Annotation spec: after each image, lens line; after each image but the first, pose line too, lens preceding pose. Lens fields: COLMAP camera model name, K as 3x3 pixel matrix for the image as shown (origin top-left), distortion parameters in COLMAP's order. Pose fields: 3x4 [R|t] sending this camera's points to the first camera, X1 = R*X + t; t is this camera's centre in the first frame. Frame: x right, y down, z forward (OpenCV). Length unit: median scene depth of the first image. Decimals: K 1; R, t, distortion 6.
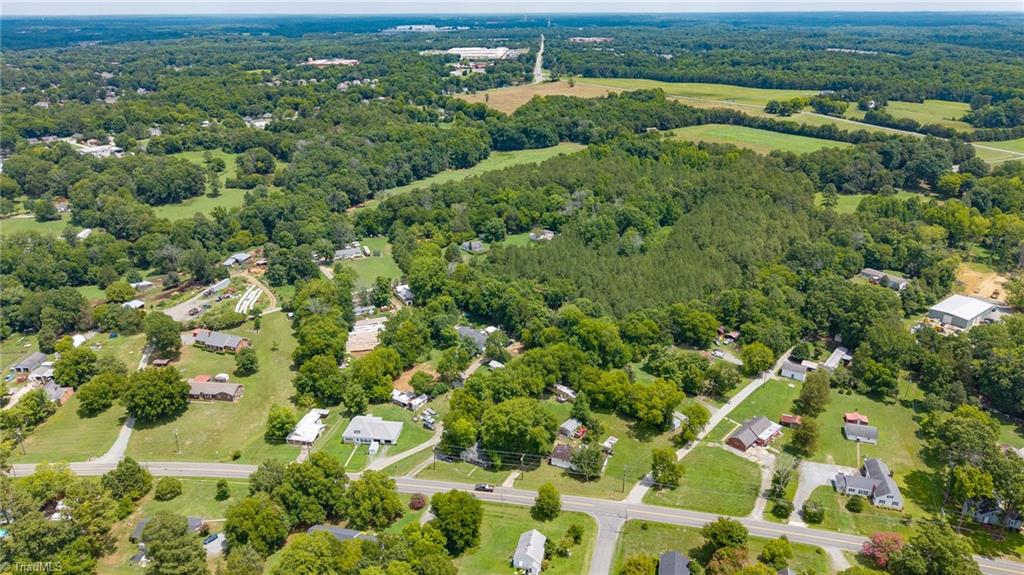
lens RADIAL K [[682.2, 0, 512.0], [0, 682.2, 287.5], [0, 0, 1]] dist [0.019406, -0.018686]
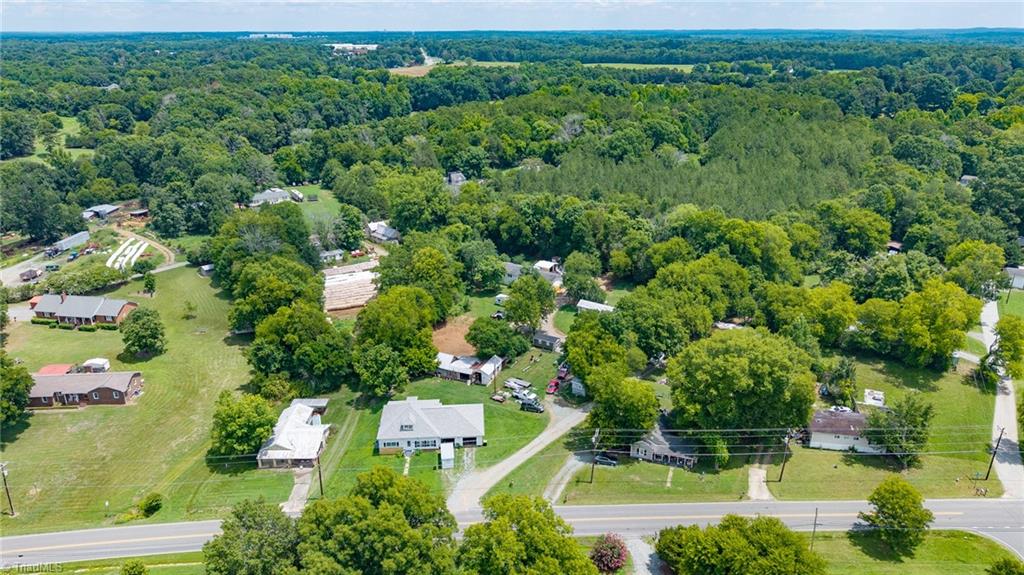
lens RADIAL K [[682.2, 0, 512.0], [0, 682.2, 287.5], [0, 0, 1]] dist [0.019406, -0.018686]
pose [[0.980544, -0.065502, 0.185049, -0.193146], [0.070231, 0.997348, -0.019109, 0.100251], [-0.183307, 0.031733, 0.982543, 0.397730]]
